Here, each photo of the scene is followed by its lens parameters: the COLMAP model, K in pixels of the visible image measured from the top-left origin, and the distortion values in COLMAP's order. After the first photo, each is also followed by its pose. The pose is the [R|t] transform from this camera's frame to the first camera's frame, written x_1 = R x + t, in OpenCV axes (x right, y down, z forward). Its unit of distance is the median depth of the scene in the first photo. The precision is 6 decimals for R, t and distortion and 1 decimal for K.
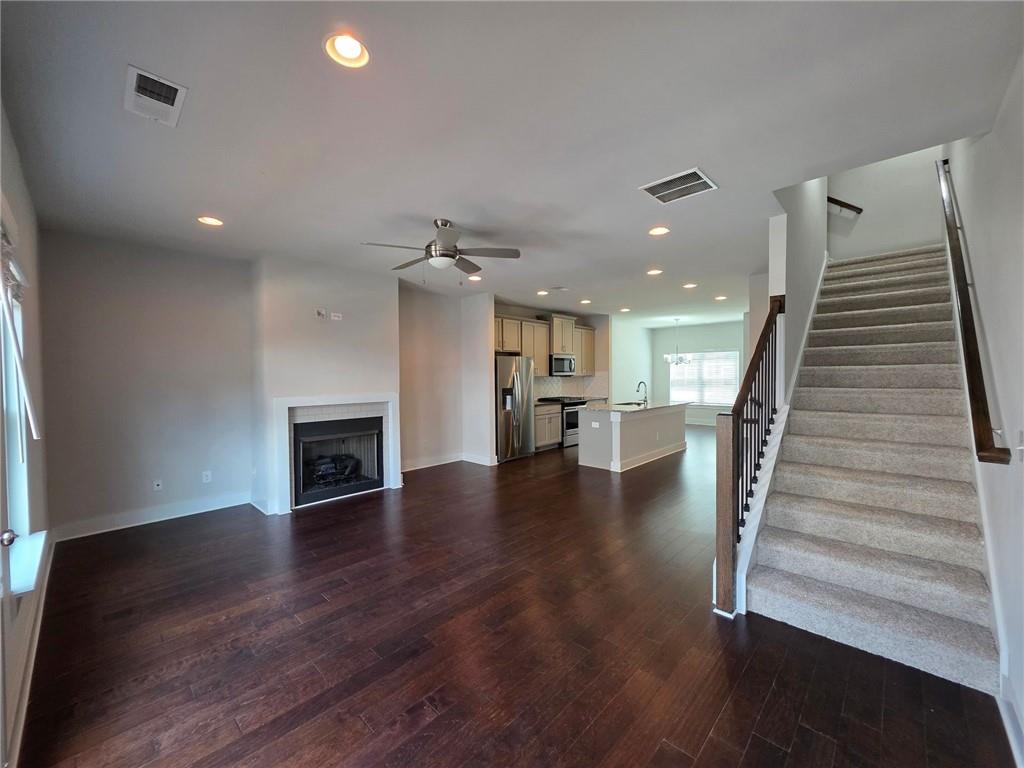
lens RADIAL K [[406.9, 0, 513.5], [0, 406.9, 384.9], [0, 0, 1]] dist [0.001204, 0.000692]
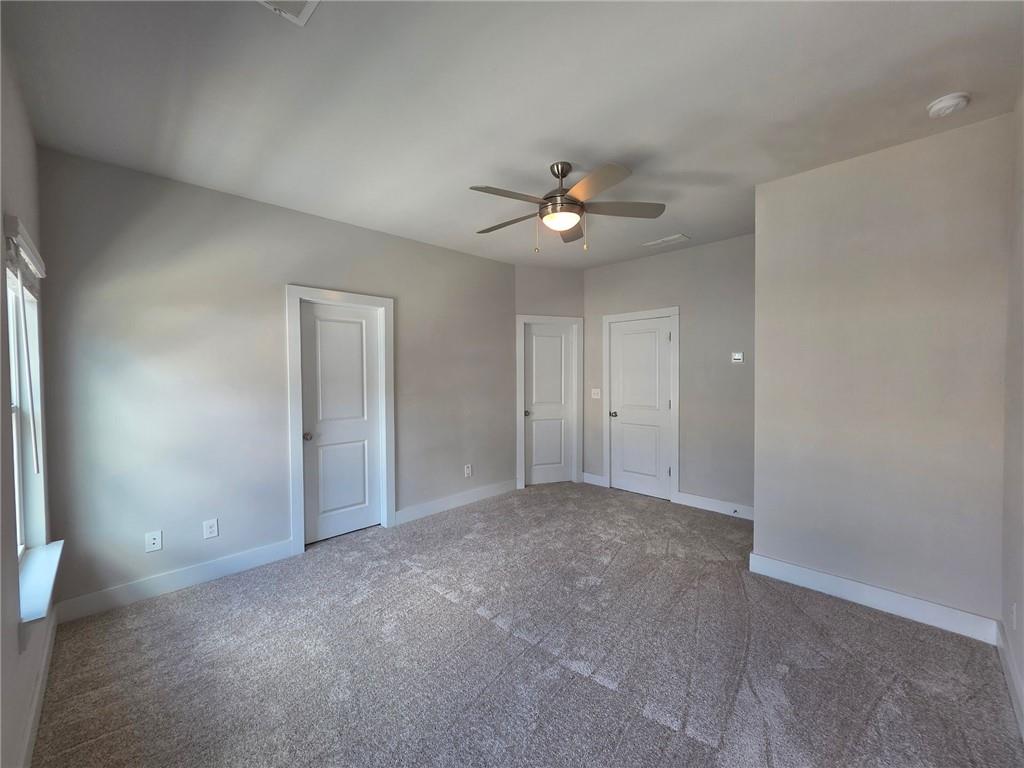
lens RADIAL K [[406.9, 0, 510.9], [0, 406.9, 379.5], [0, 0, 1]] dist [0.001204, 0.000692]
pose [[0.999631, -0.007719, -0.026053, -0.169494], [0.007169, 0.999751, -0.021112, 0.007797], [0.026209, 0.020917, 0.999438, 0.164452]]
